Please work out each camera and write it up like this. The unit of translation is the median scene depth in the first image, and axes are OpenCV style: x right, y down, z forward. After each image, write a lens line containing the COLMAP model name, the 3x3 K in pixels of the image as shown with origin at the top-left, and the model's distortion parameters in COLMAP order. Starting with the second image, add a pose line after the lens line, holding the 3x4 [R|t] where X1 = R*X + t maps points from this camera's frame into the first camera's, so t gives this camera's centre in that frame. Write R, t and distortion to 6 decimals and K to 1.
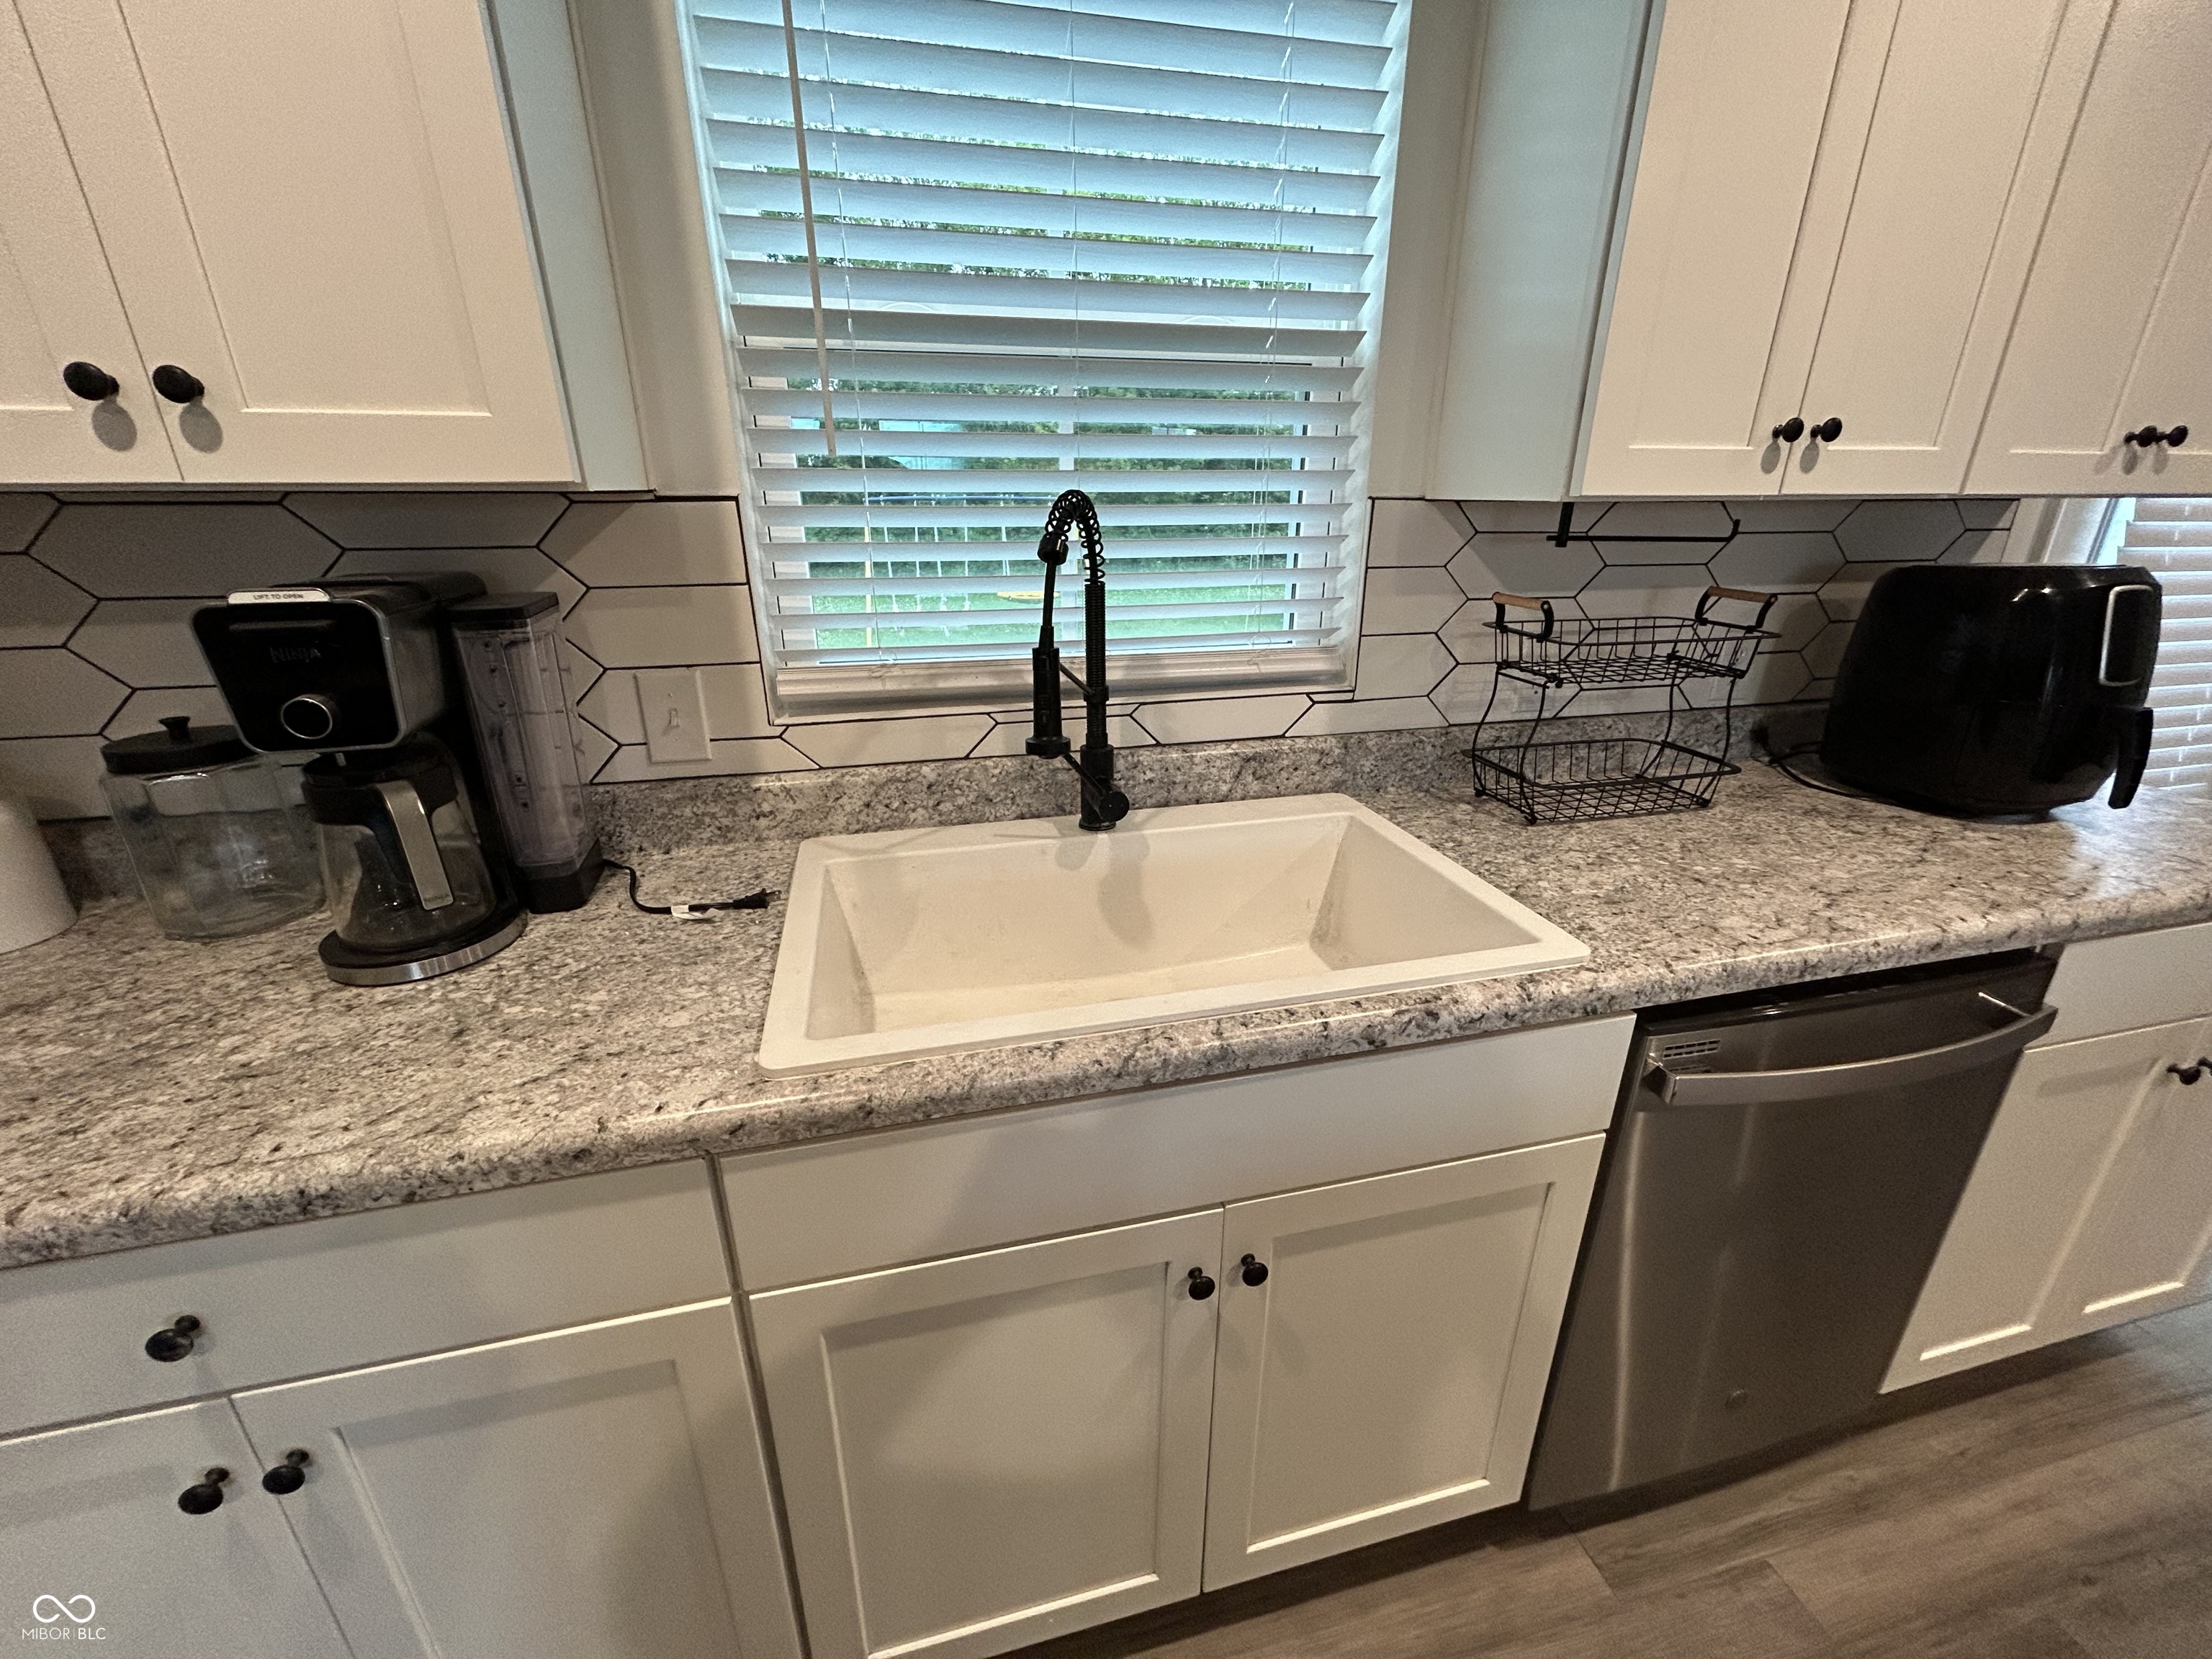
lens RADIAL K [[886.8, 0, 1121.1], [0, 886.8, 813.7], [0, 0, 1]] dist [0.000897, 0.000101]
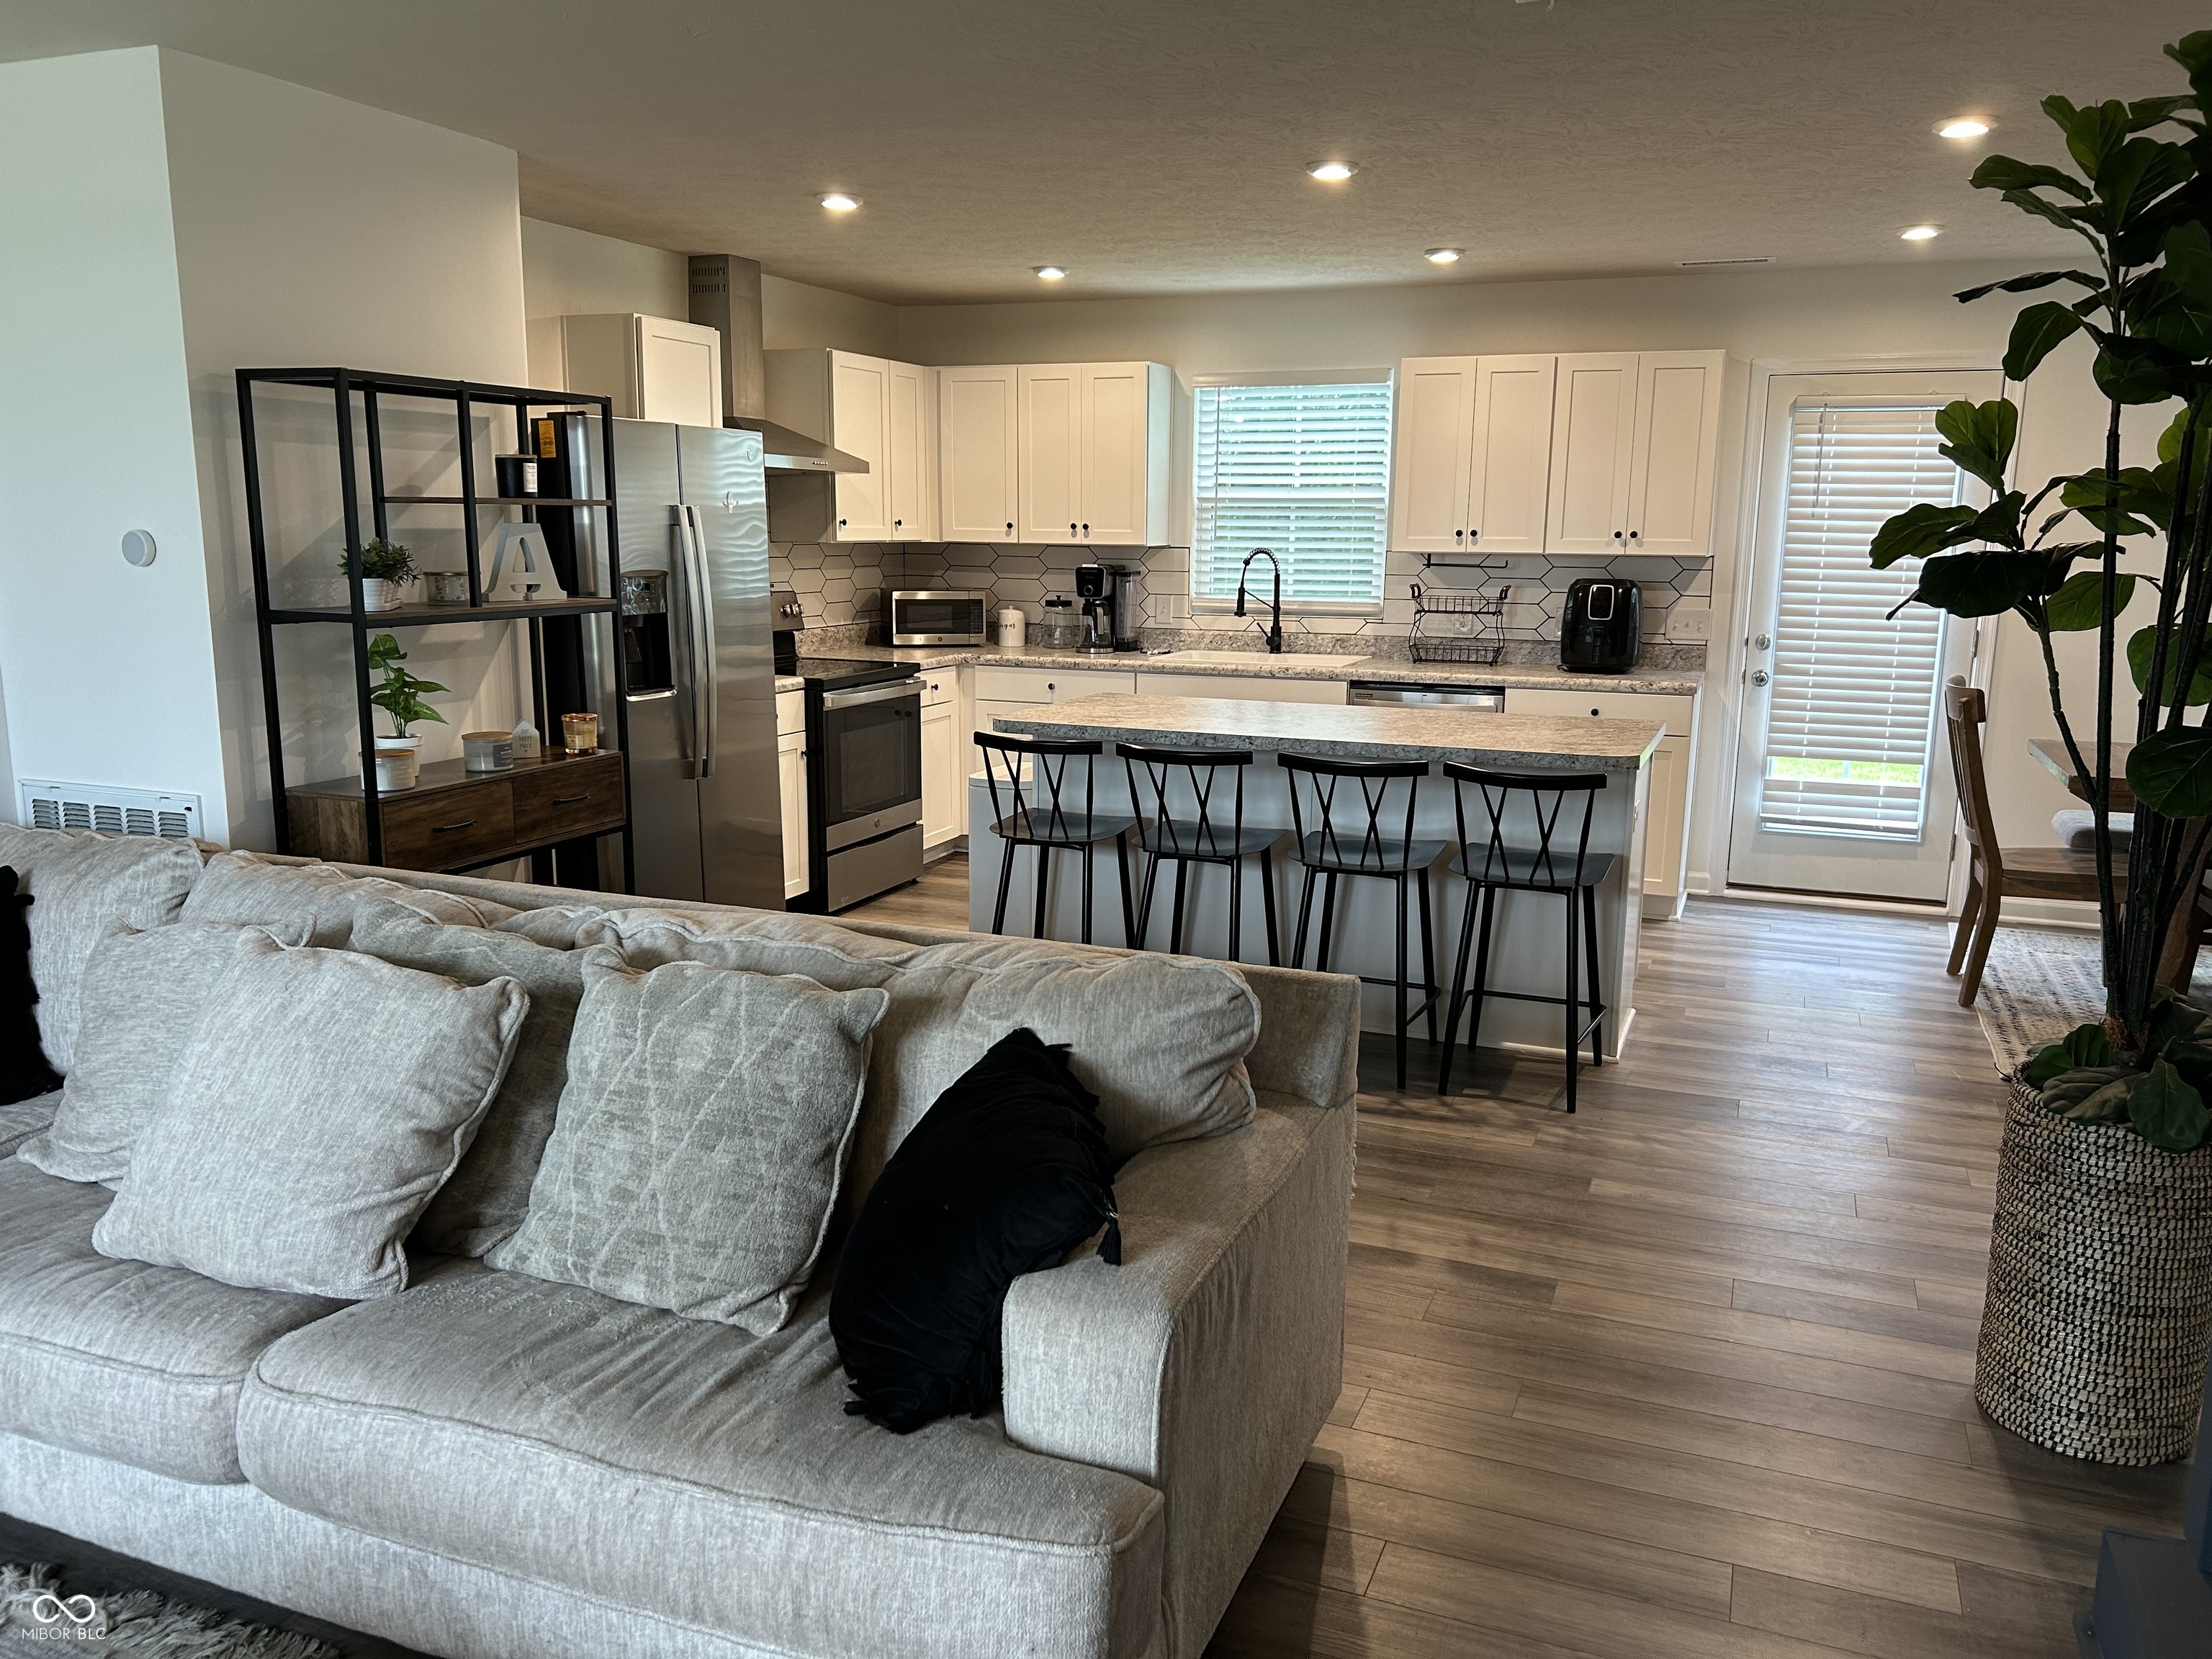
lens RADIAL K [[1663.1, 0, 1109.3], [0, 1663.1, 837.8], [0, 0, 1]] dist [0.005159, 0.000162]
pose [[0.798867, 0.119300, -0.589558, 3.383068], [-0.212701, 0.972837, -0.091357, 1.452627], [0.562645, 0.198382, 0.802543, -4.298526]]
